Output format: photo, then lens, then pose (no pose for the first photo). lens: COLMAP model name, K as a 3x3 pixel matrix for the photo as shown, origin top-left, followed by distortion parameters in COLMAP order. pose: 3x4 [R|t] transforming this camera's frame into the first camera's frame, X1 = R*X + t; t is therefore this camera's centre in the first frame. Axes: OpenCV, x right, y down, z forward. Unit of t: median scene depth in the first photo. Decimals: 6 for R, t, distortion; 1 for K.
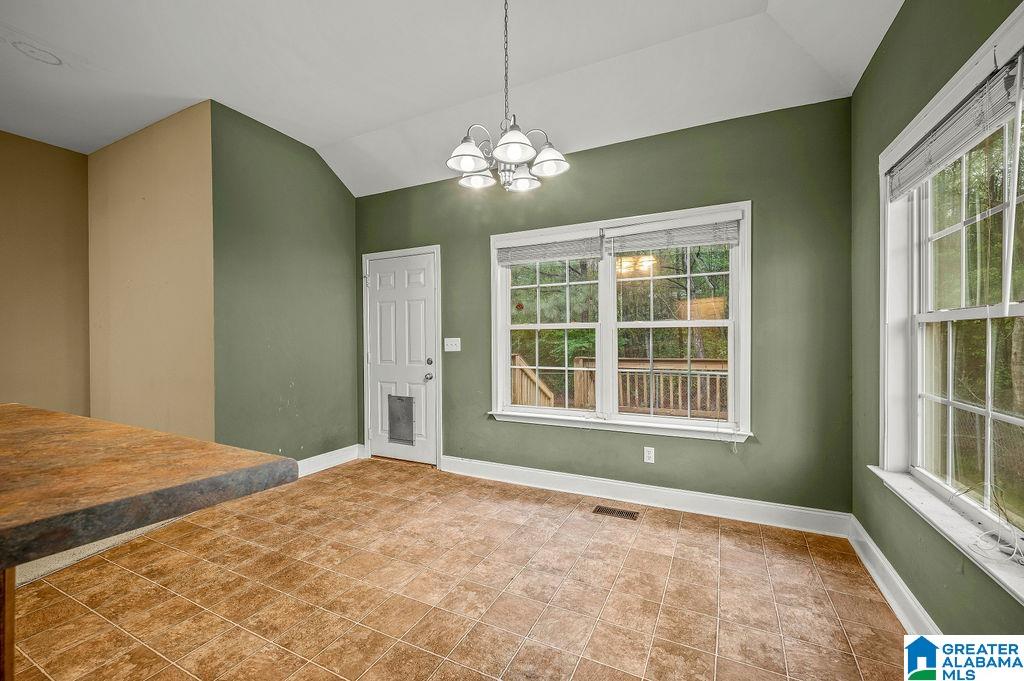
lens RADIAL K [[406.0, 0, 519.2], [0, 406.0, 344.3], [0, 0, 1]] dist [0.000497, -0.000181]
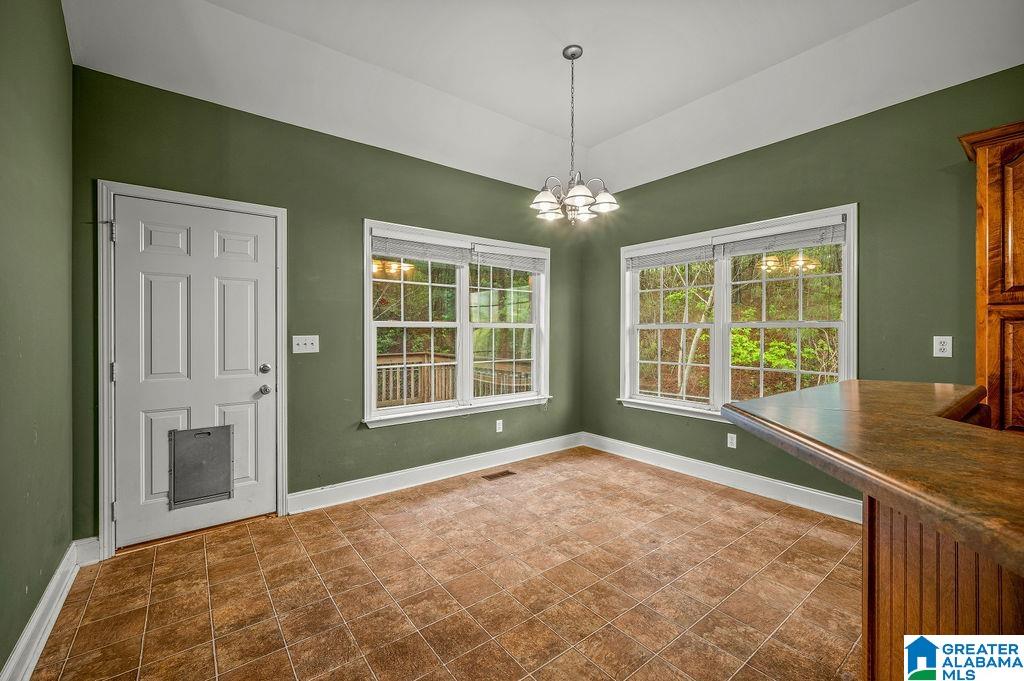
lens RADIAL K [[421.8, 0, 506.3], [0, 421.8, 333.0], [0, 0, 1]] dist [0.000656, -0.001184]
pose [[0.449685, 0.007237, 0.893158, -0.864963], [0.012046, 0.999827, -0.014166, -0.005747], [-0.893106, 0.017129, 0.449520, 0.364131]]
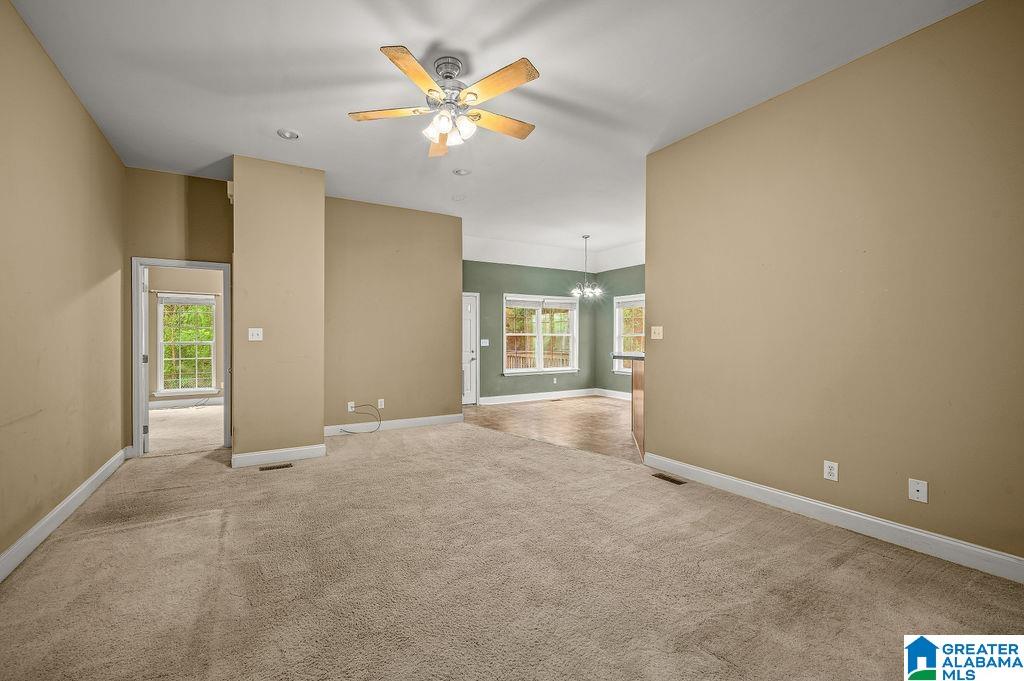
lens RADIAL K [[406.0, 0, 487.7], [0, 406.0, 340.6], [0, 0, 1]] dist [0.000497, -0.000181]
pose [[0.558060, 0.006658, 0.829774, -2.277561], [0.011328, 0.999813, -0.015641, 0.029177], [-0.829723, 0.018129, 0.557880, -0.200022]]
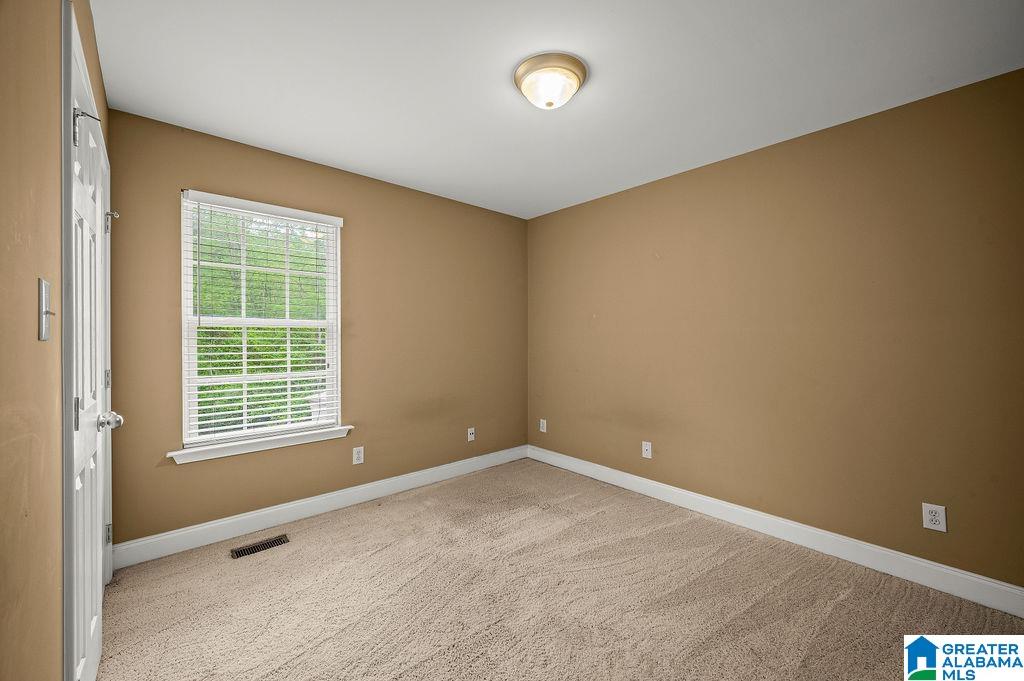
lens RADIAL K [[406.0, 0, 513.1], [0, 406.0, 339.0], [0, 0, 1]] dist [0.000497, -0.000181]
pose [[0.372804, 0.004156, 0.927901, -0.326562], [0.008436, 0.999933, -0.007868, -0.001106], [-0.927872, 0.010761, 0.372744, 0.188410]]
